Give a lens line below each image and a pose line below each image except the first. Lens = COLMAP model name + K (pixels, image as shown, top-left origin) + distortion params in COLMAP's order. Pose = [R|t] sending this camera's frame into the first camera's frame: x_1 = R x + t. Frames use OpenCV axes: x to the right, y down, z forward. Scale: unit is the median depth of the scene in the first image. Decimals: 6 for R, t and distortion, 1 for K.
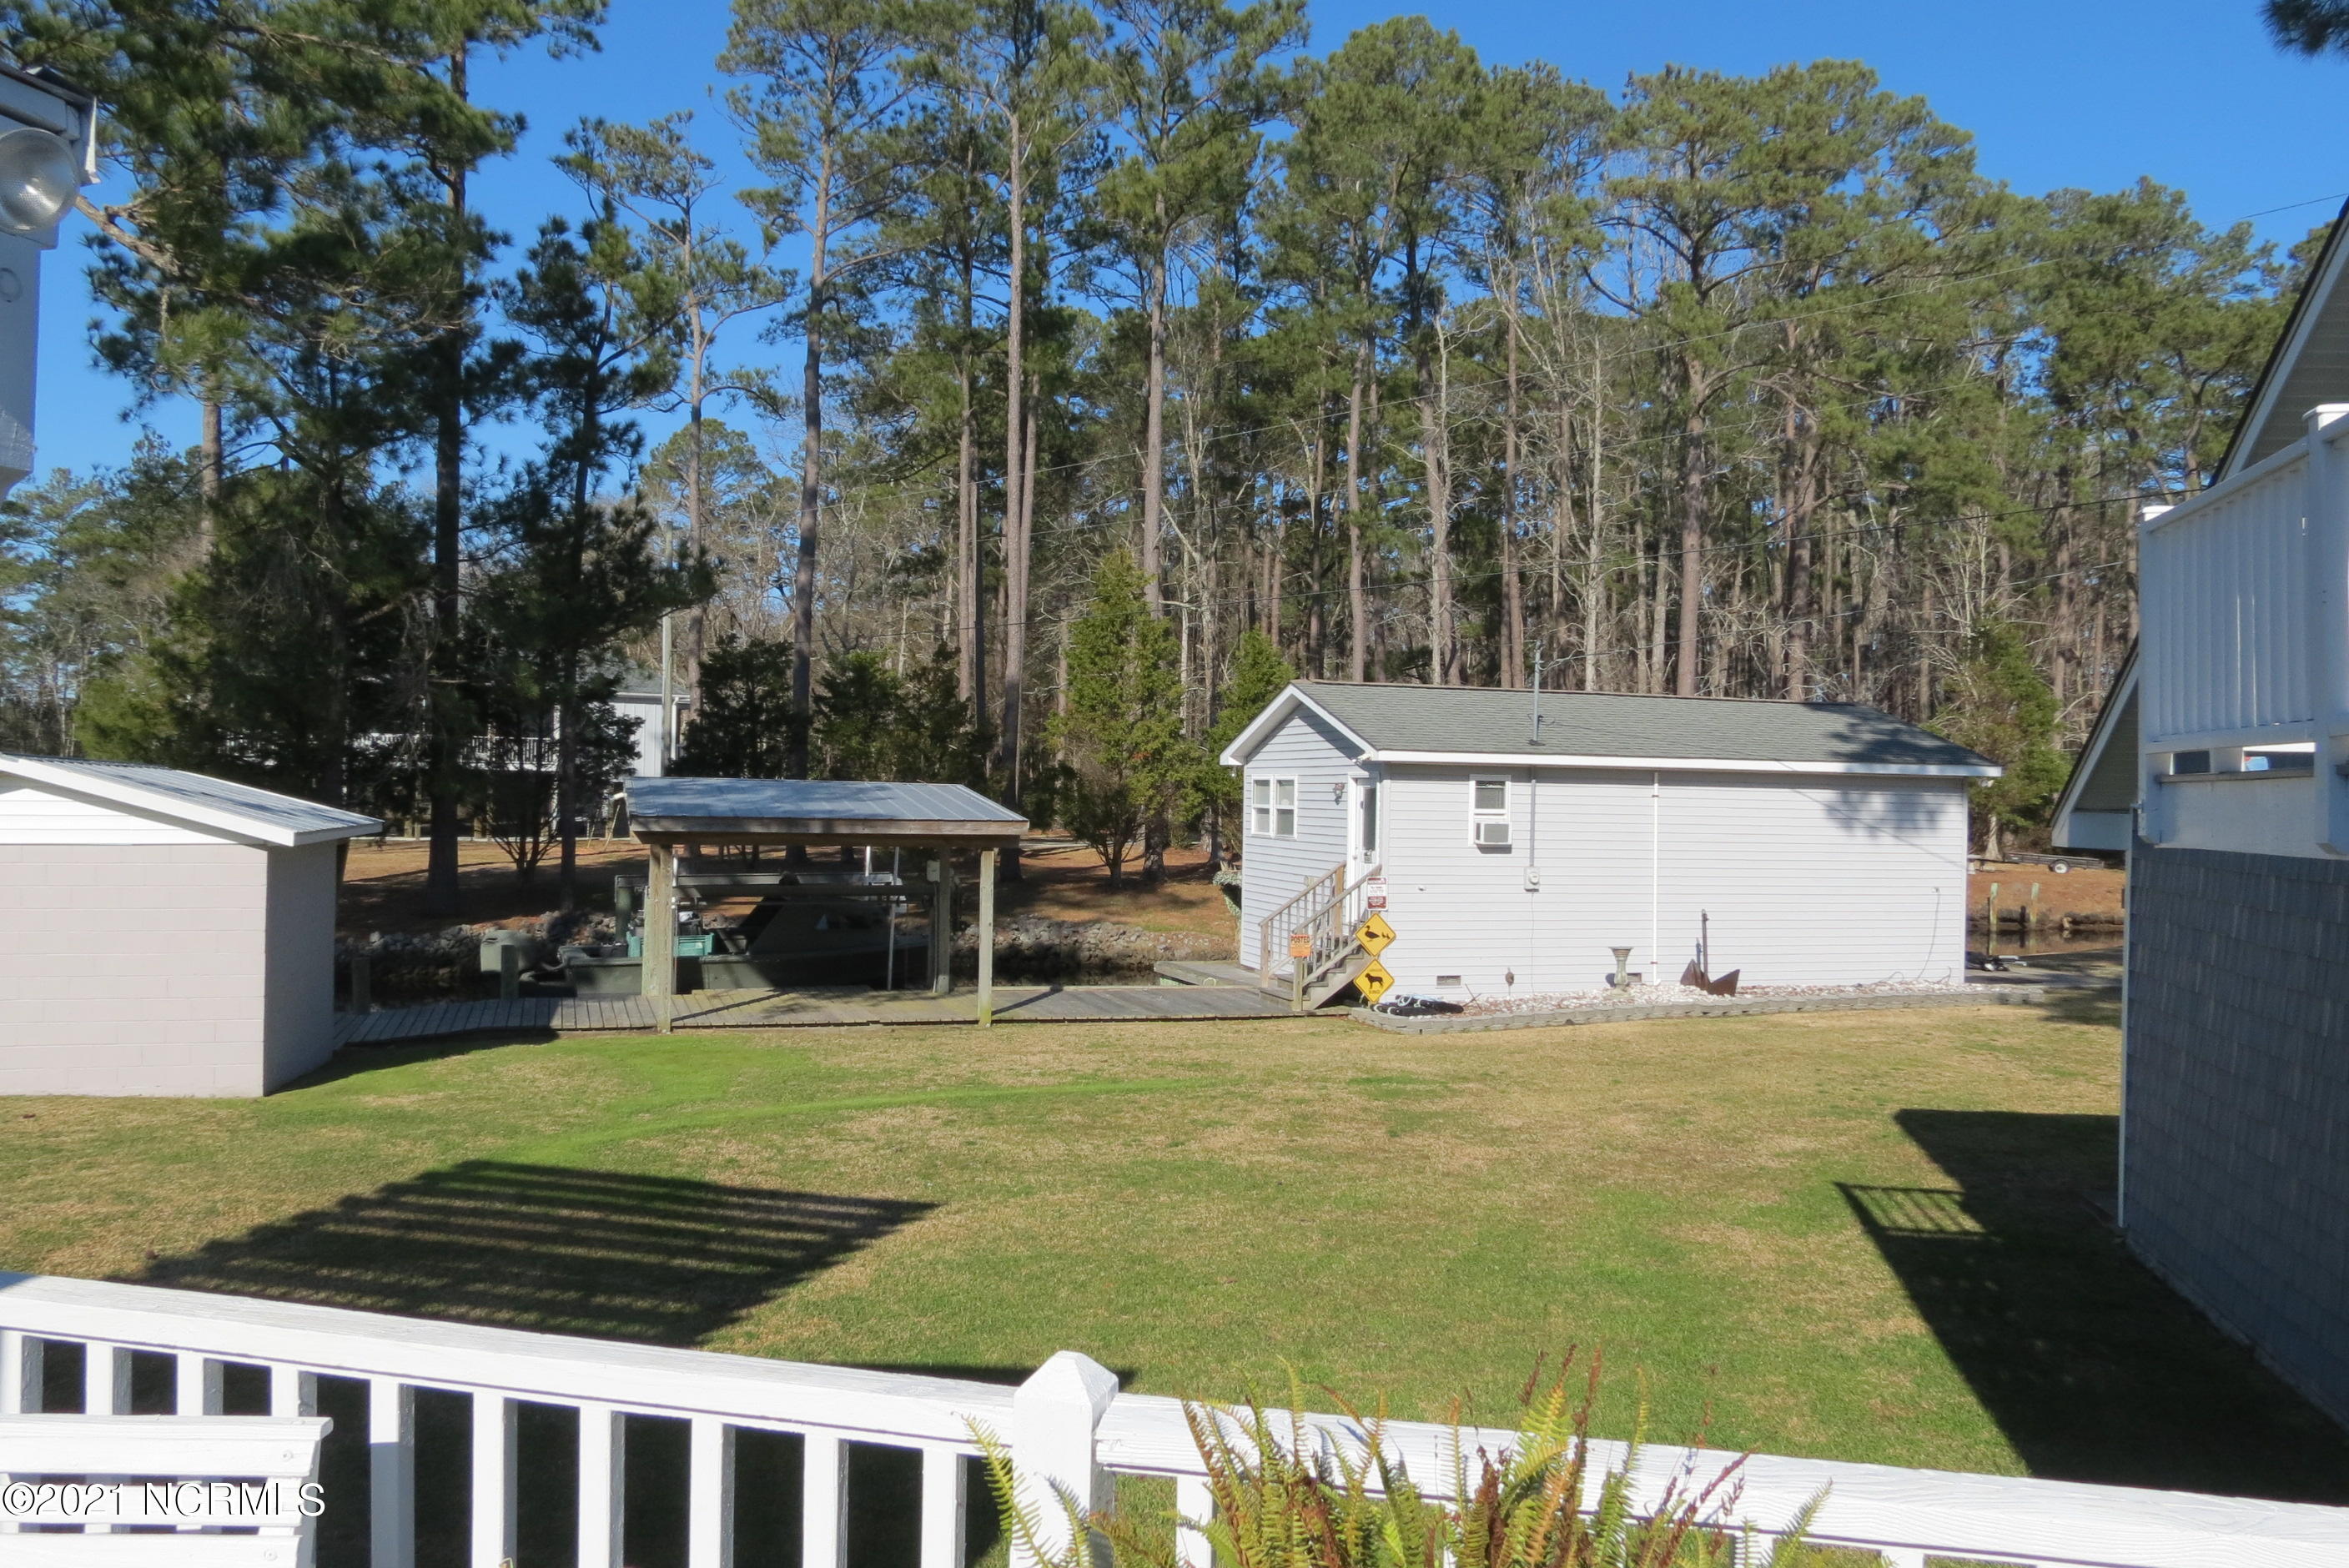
lens RADIAL K [[1807.9, 0, 1174.5], [0, 1807.9, 784.0], [0, 0, 1]] dist [-0.054959, 0.003623]
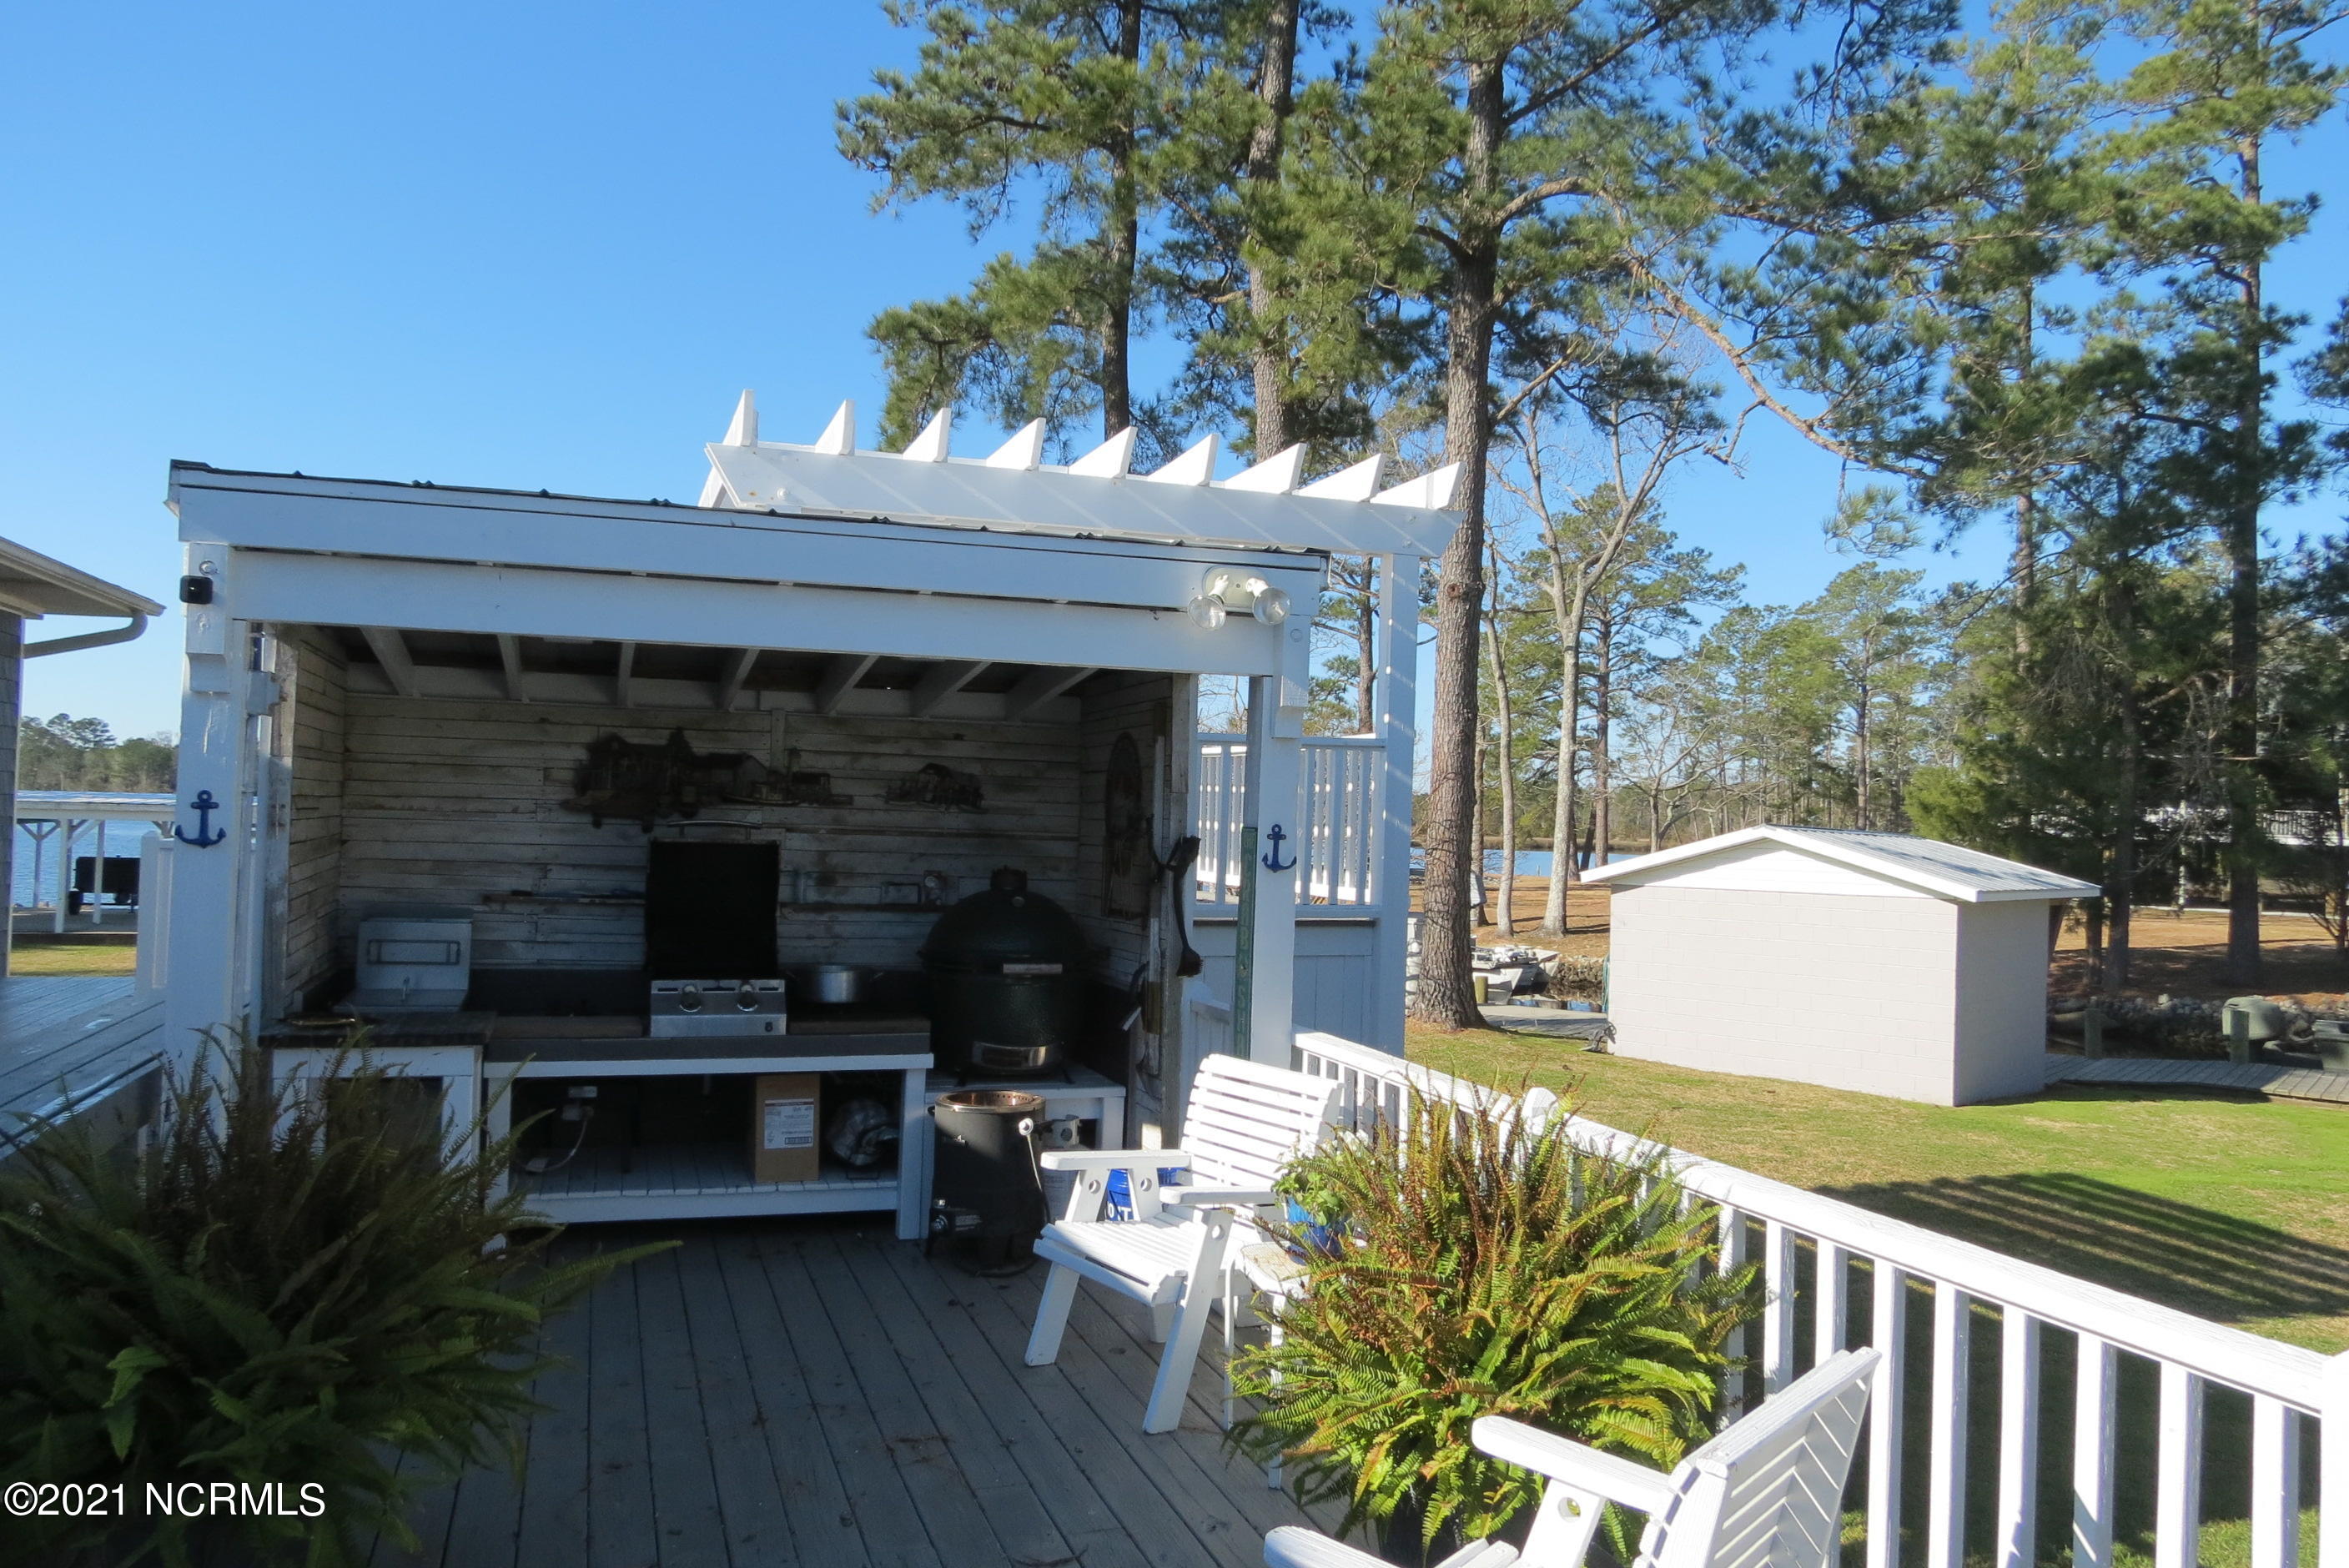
lens RADIAL K [[1696.6, 0, 1174.5], [0, 1696.6, 784.0], [0, 0, 1]] dist [-0.000768, -0.001707]
pose [[0.520344, -0.016600, -0.853795, 0.113811], [-0.020484, 0.999281, -0.031912, 0.001473], [0.853711, 0.034094, 0.519630, -0.037582]]
